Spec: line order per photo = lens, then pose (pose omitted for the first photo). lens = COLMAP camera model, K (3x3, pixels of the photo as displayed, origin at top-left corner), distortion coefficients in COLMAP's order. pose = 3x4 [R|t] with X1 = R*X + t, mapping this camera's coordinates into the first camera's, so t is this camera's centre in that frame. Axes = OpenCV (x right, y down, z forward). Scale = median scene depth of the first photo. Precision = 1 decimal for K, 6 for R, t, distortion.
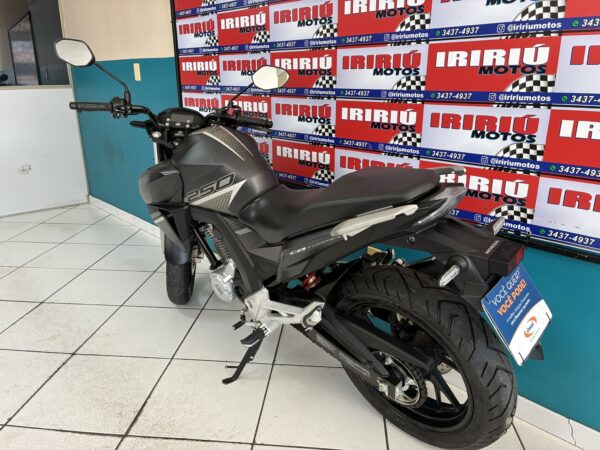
lens RADIAL K [[450.0, 0, 301.5], [0, 450.0, 216.8], [0, 0, 1]] dist [0.037993, -0.058712]
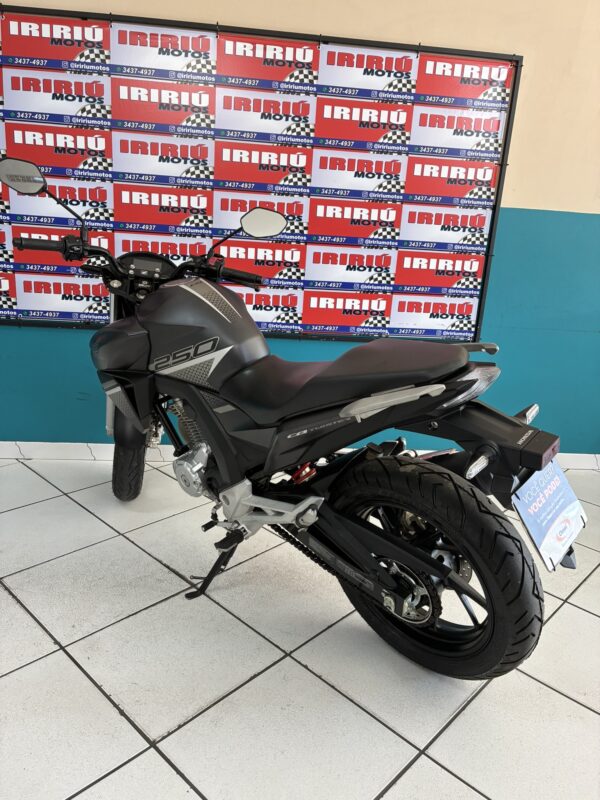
lens RADIAL K [[600.0, 0, 305.6], [0, 600.0, 392.4], [0, 0, 1]] dist [0.037993, -0.058712]
pose [[0.995441, 0.044960, 0.084120, -0.080186], [-0.043795, 0.998918, -0.015647, 0.013496], [-0.084732, 0.011891, 0.996333, -0.099236]]
